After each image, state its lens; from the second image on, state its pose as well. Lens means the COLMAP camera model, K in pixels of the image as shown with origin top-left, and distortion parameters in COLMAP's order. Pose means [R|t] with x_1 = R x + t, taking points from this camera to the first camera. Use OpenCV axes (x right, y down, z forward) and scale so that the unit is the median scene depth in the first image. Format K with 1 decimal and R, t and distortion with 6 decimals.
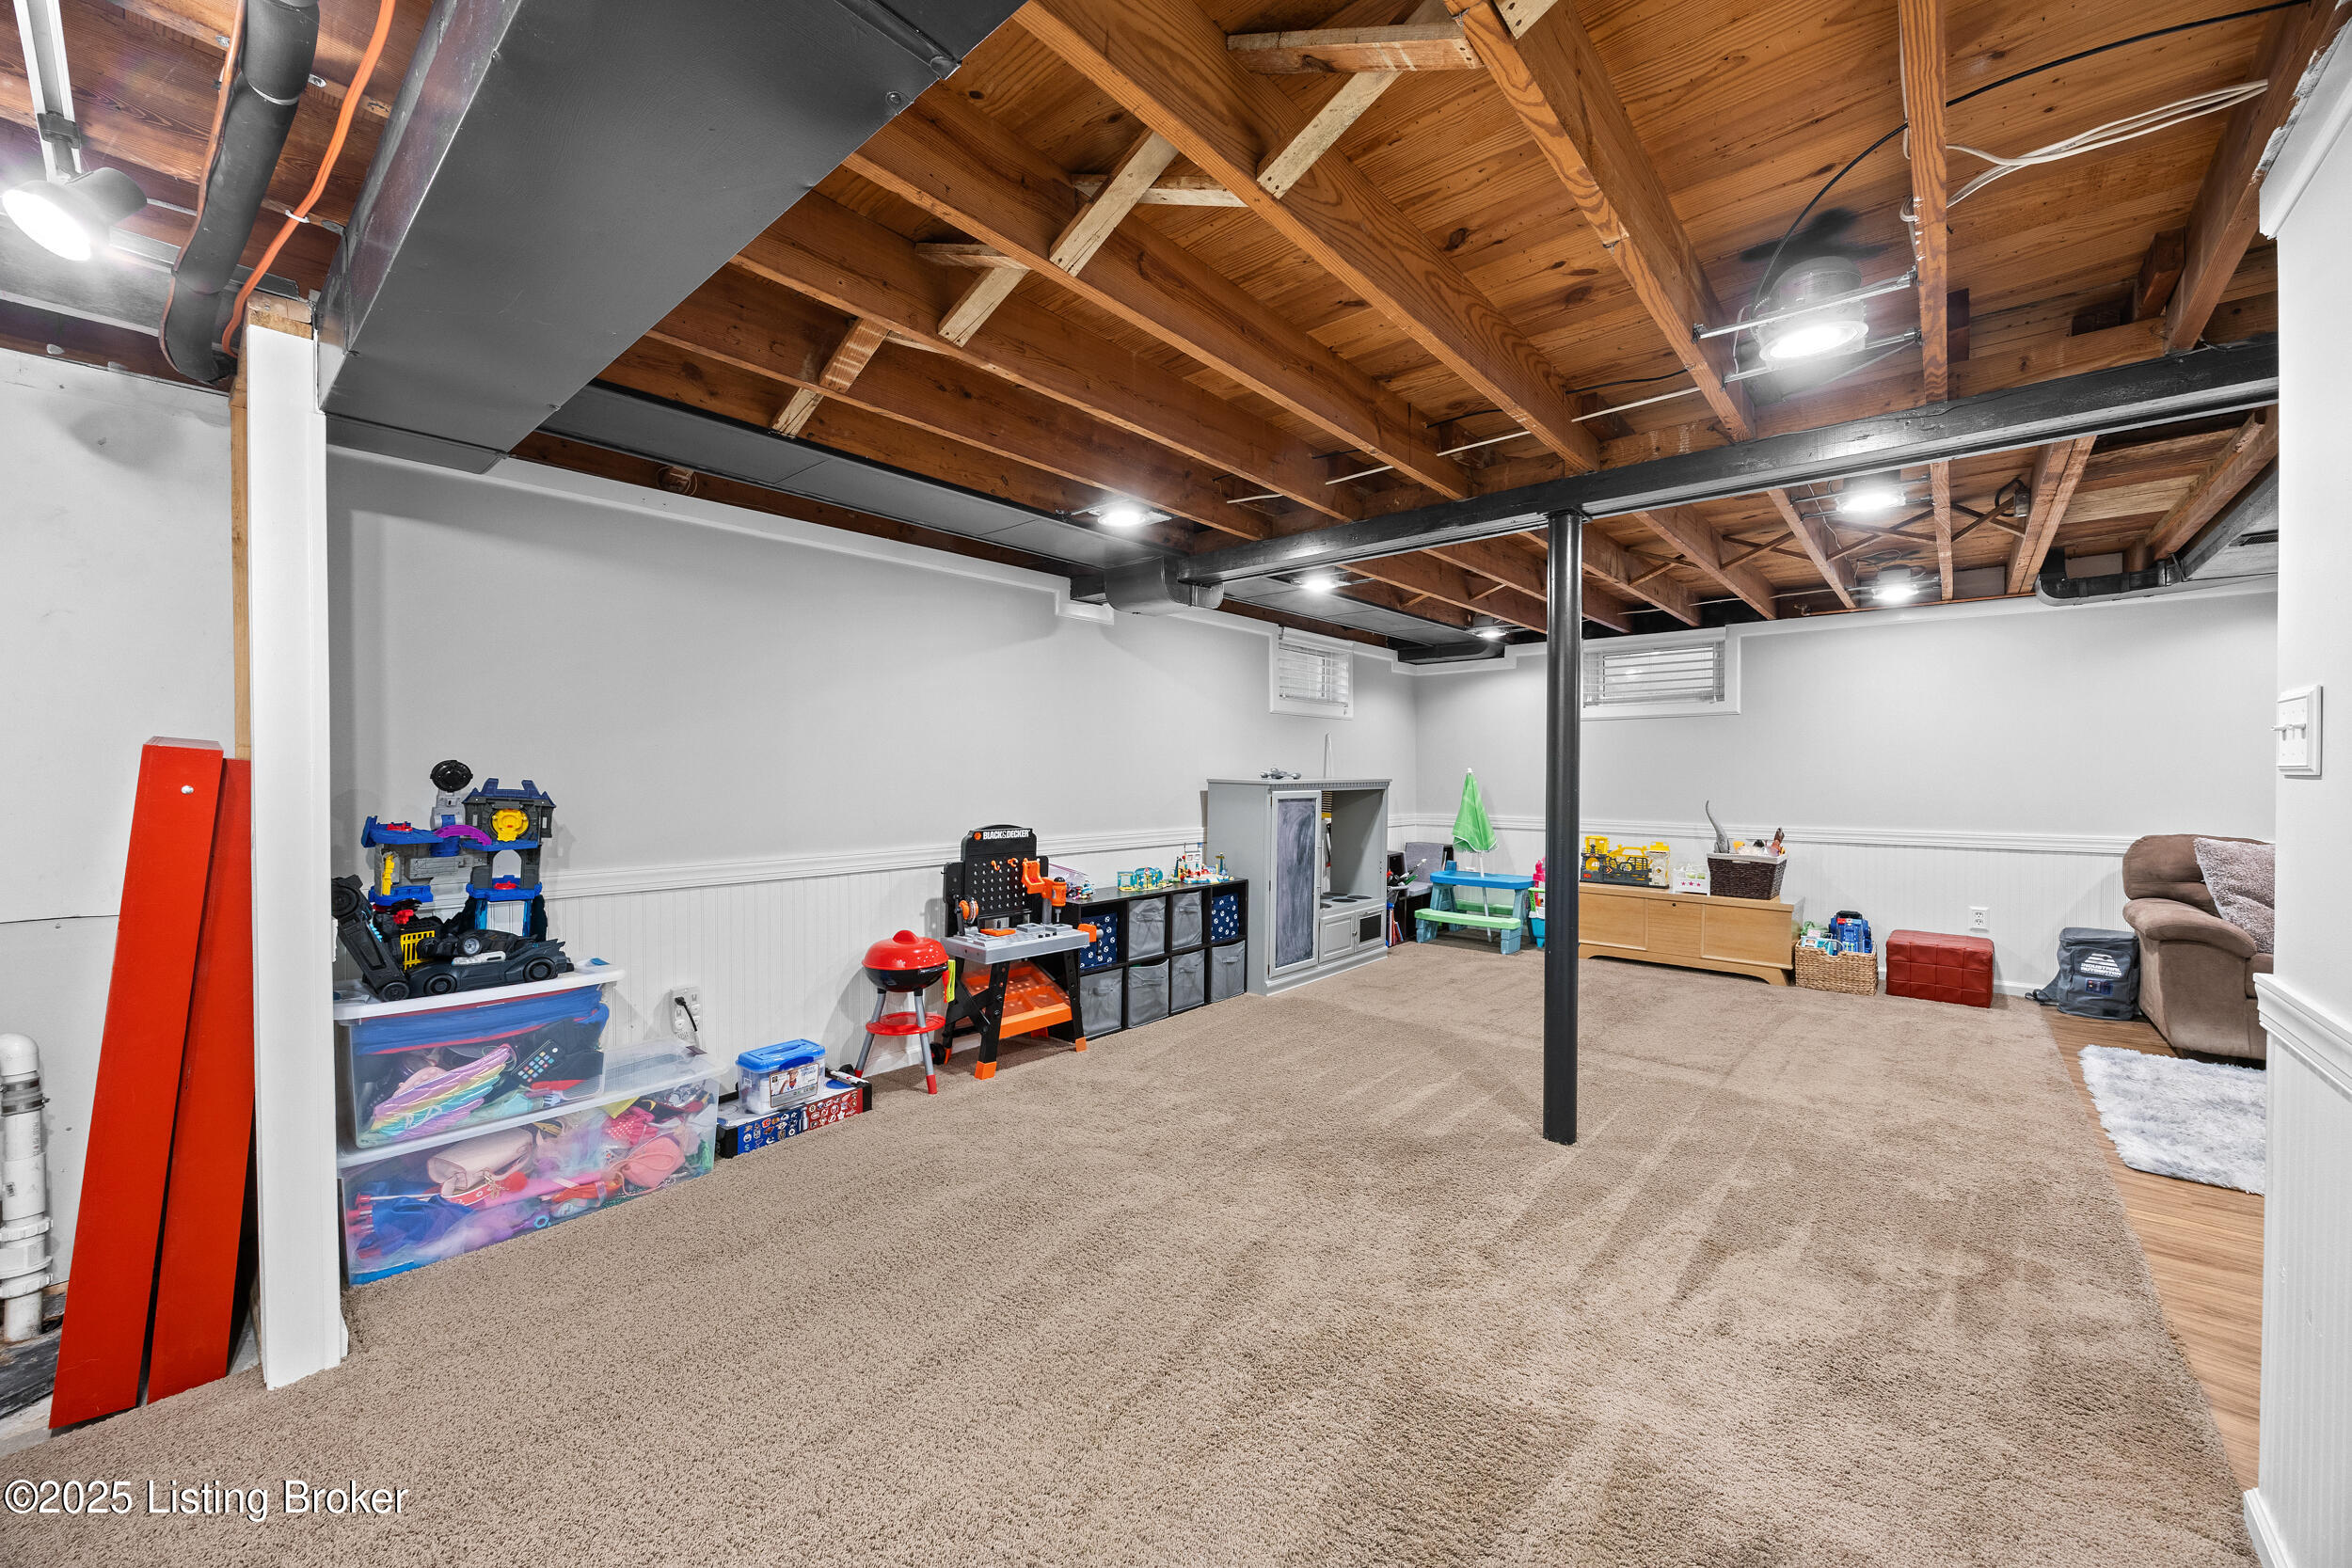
lens RADIAL K [[897.8, 0, 1199.3], [0, 897.8, 790.6], [0, 0, 1]] dist [-0.001951, -0.000145]
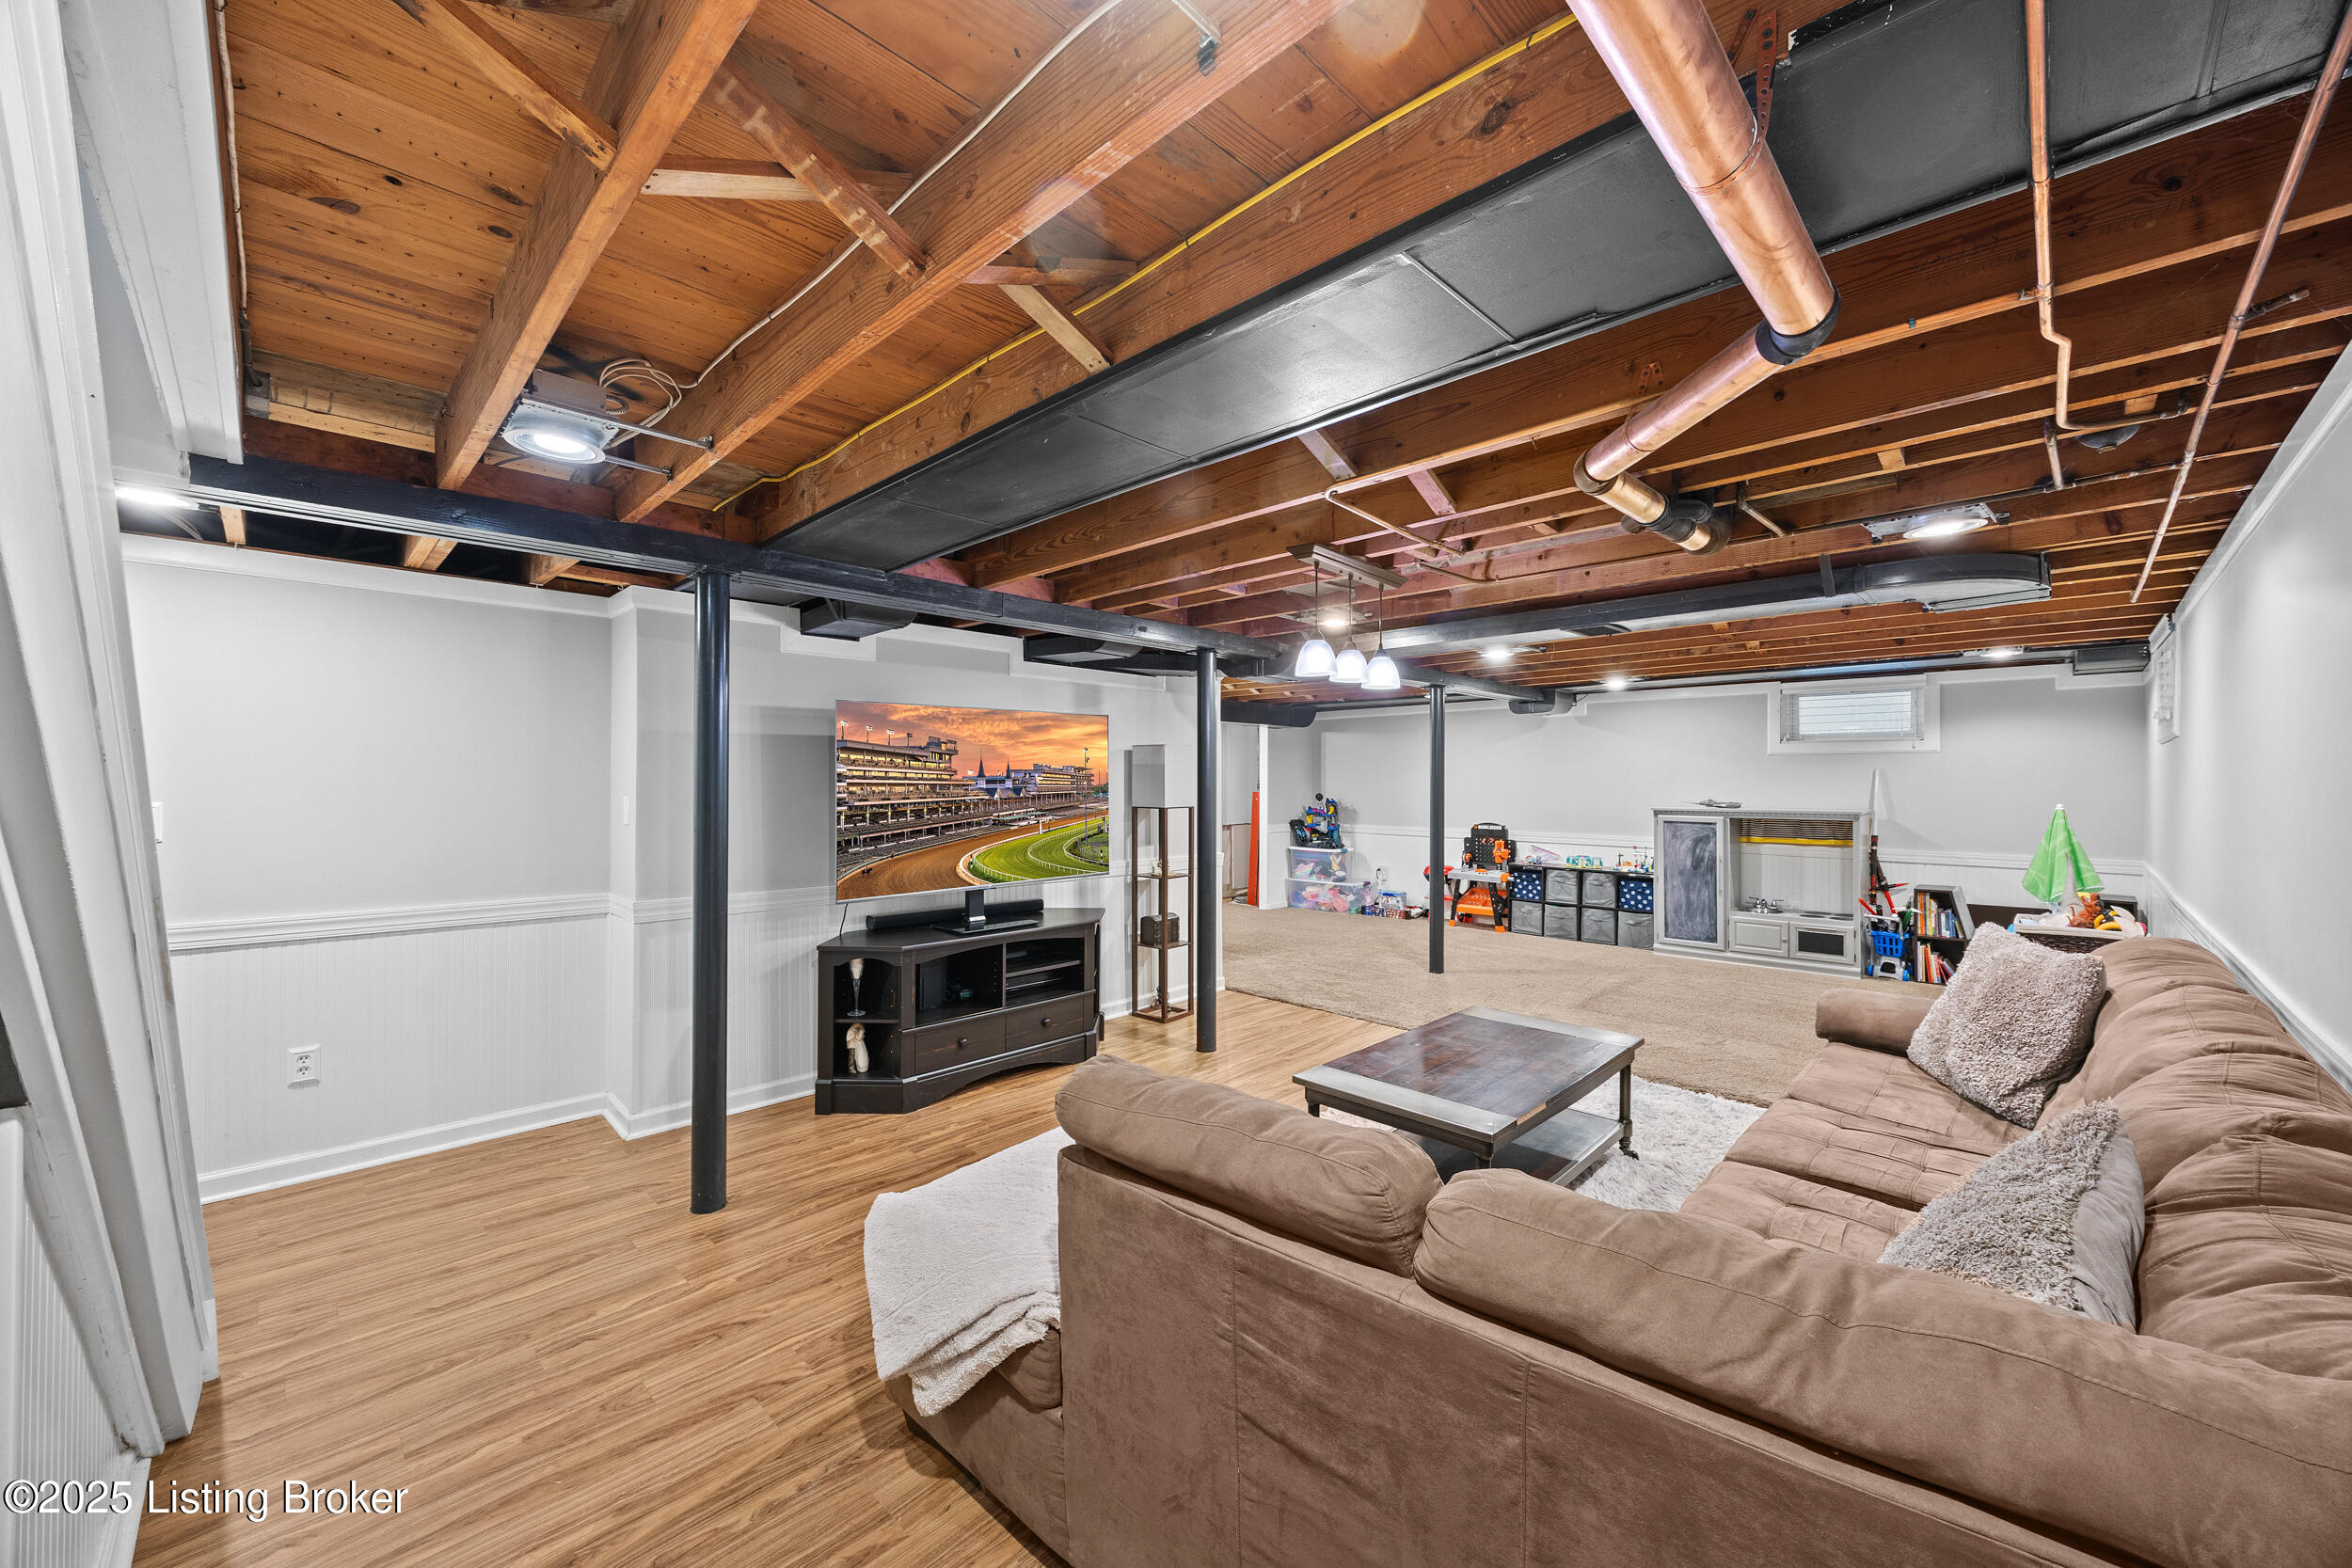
lens RADIAL K [[897.8, 0, 1191.6], [0, 897.8, 781.4], [0, 0, 1]] dist [-0.001951, -0.000145]
pose [[-0.062375, 0.002265, -0.998050, 1.743321], [-0.021214, 0.999768, 0.003594, -0.048037], [0.997827, 0.021397, -0.062312, 0.354414]]
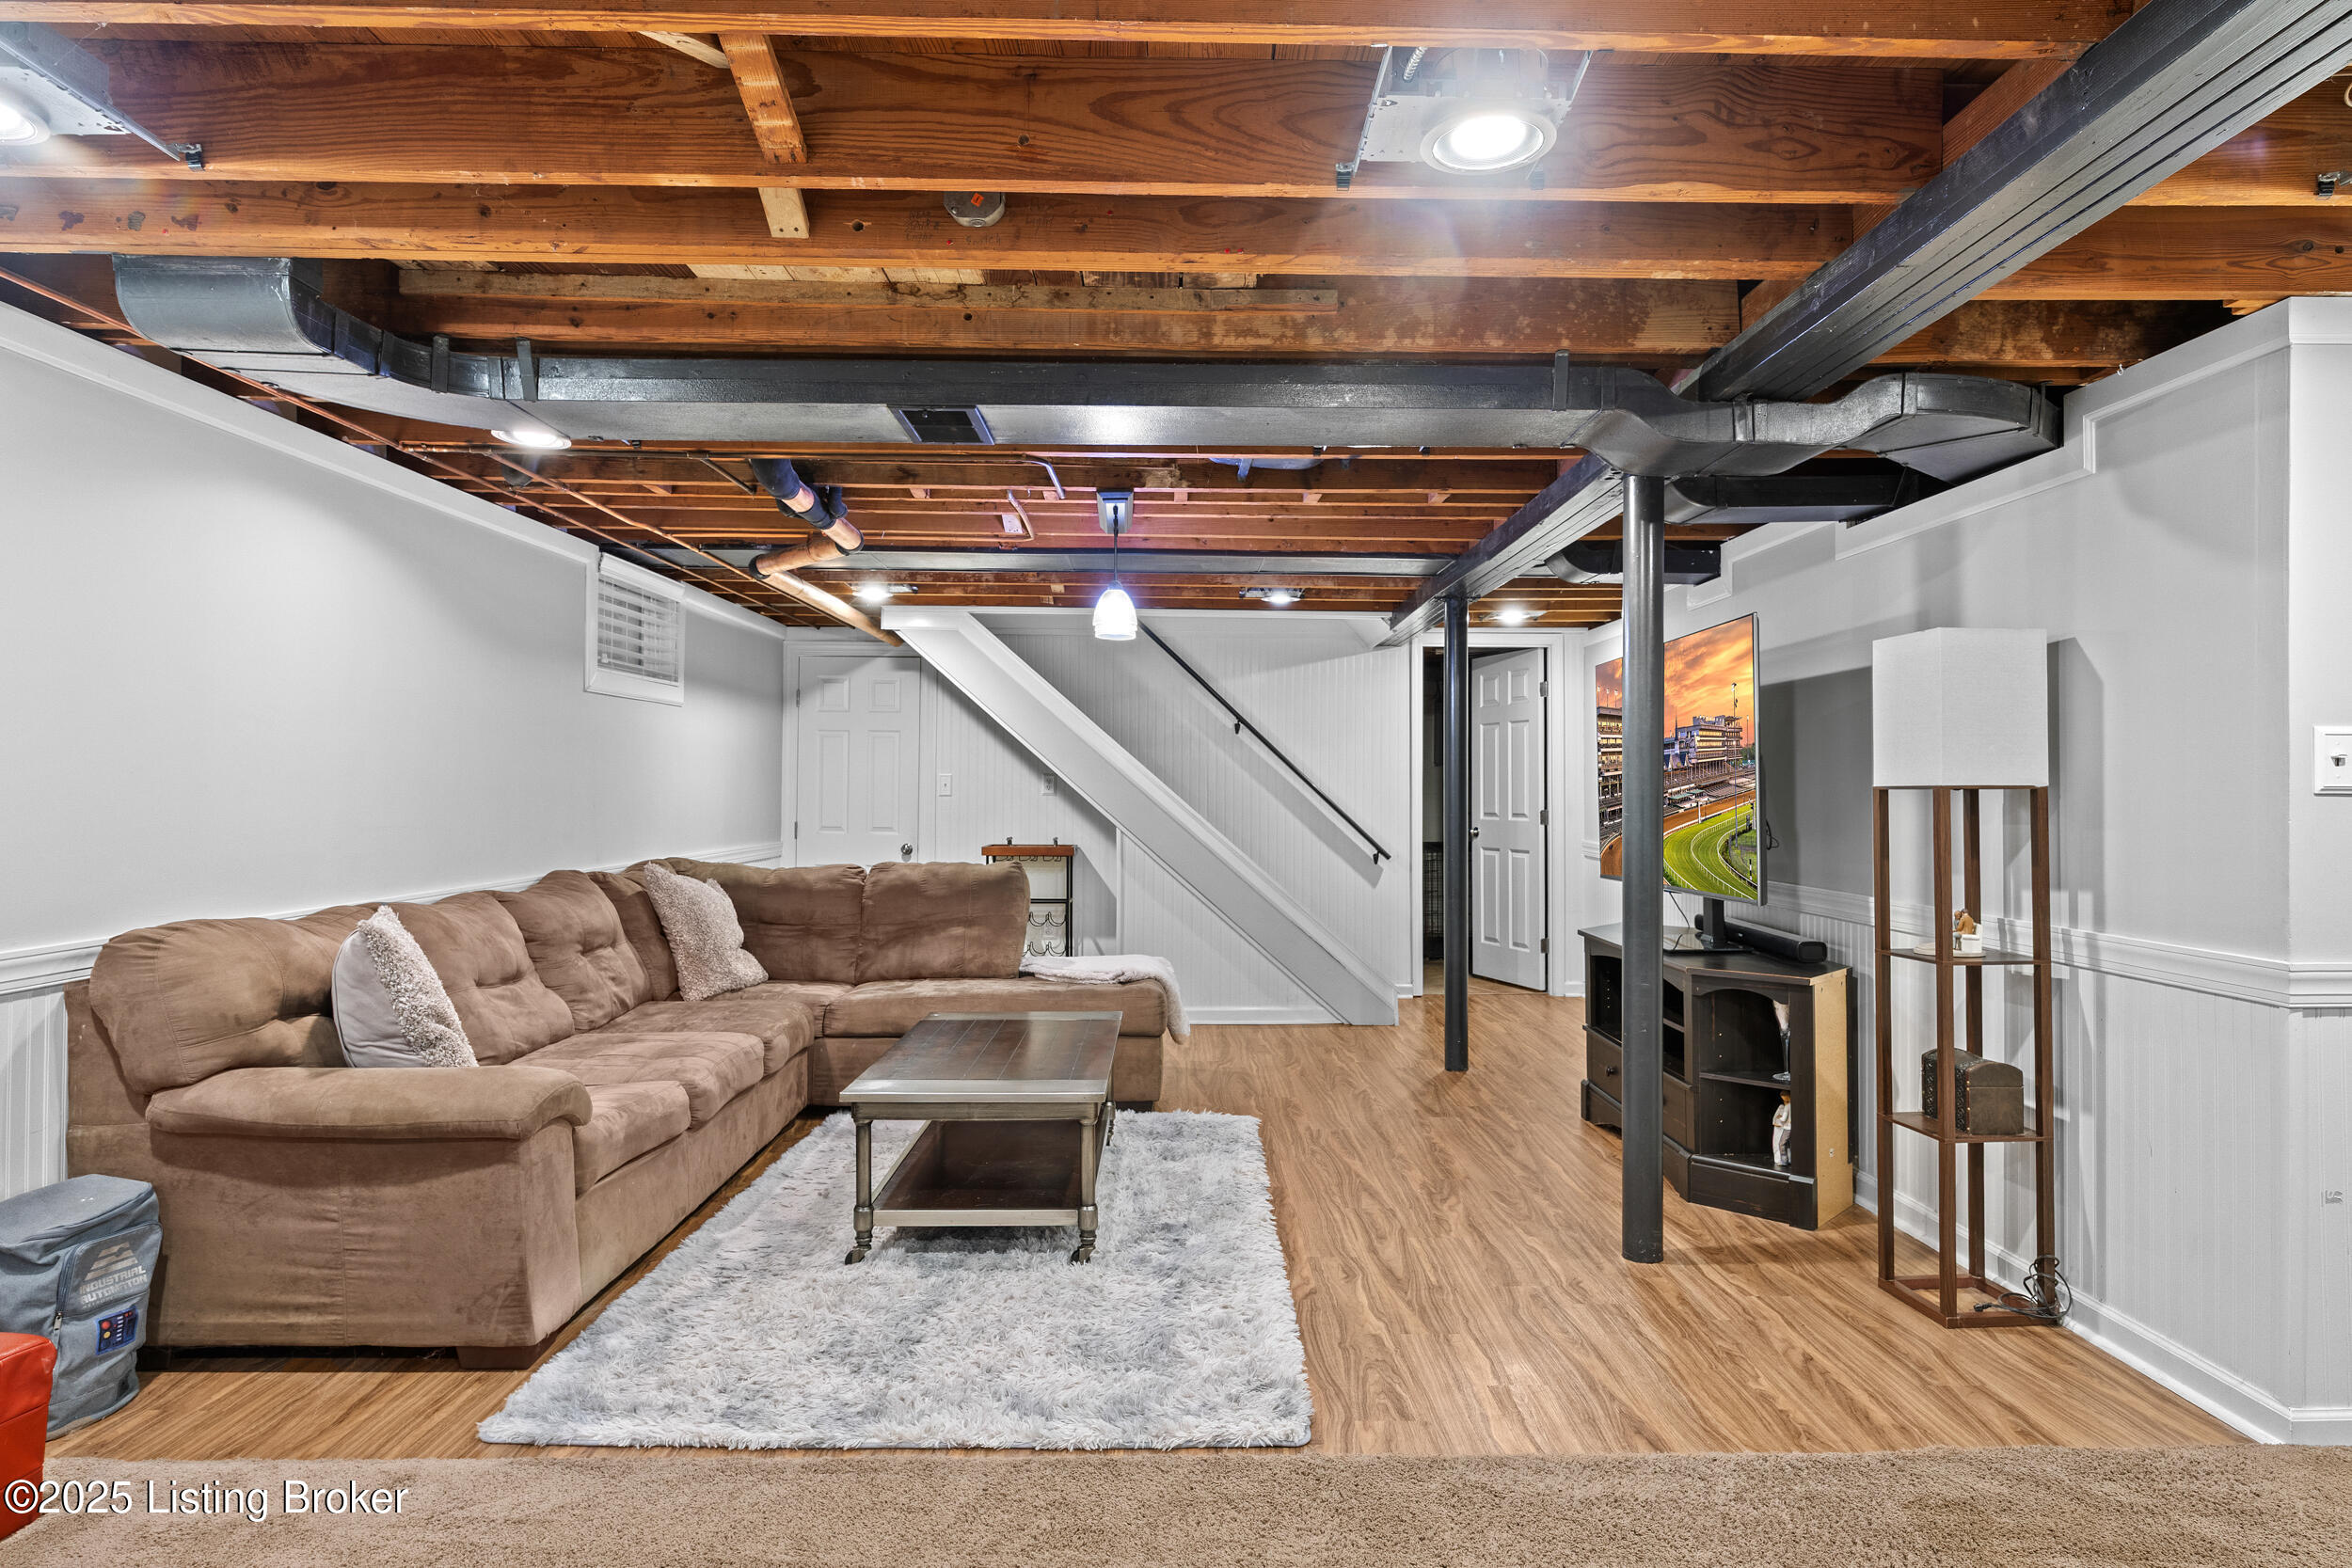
lens RADIAL K [[1335.1, 0, 1182.8], [0, 1335.1, 785.1], [0, 0, 1]] dist [0.003061, 0.000476]
pose [[-0.660590, 0.001893, 0.750744, 0.263346], [0.012433, 0.999887, 0.008418, -0.015993], [-0.750644, 0.014895, -0.660539, 1.020095]]
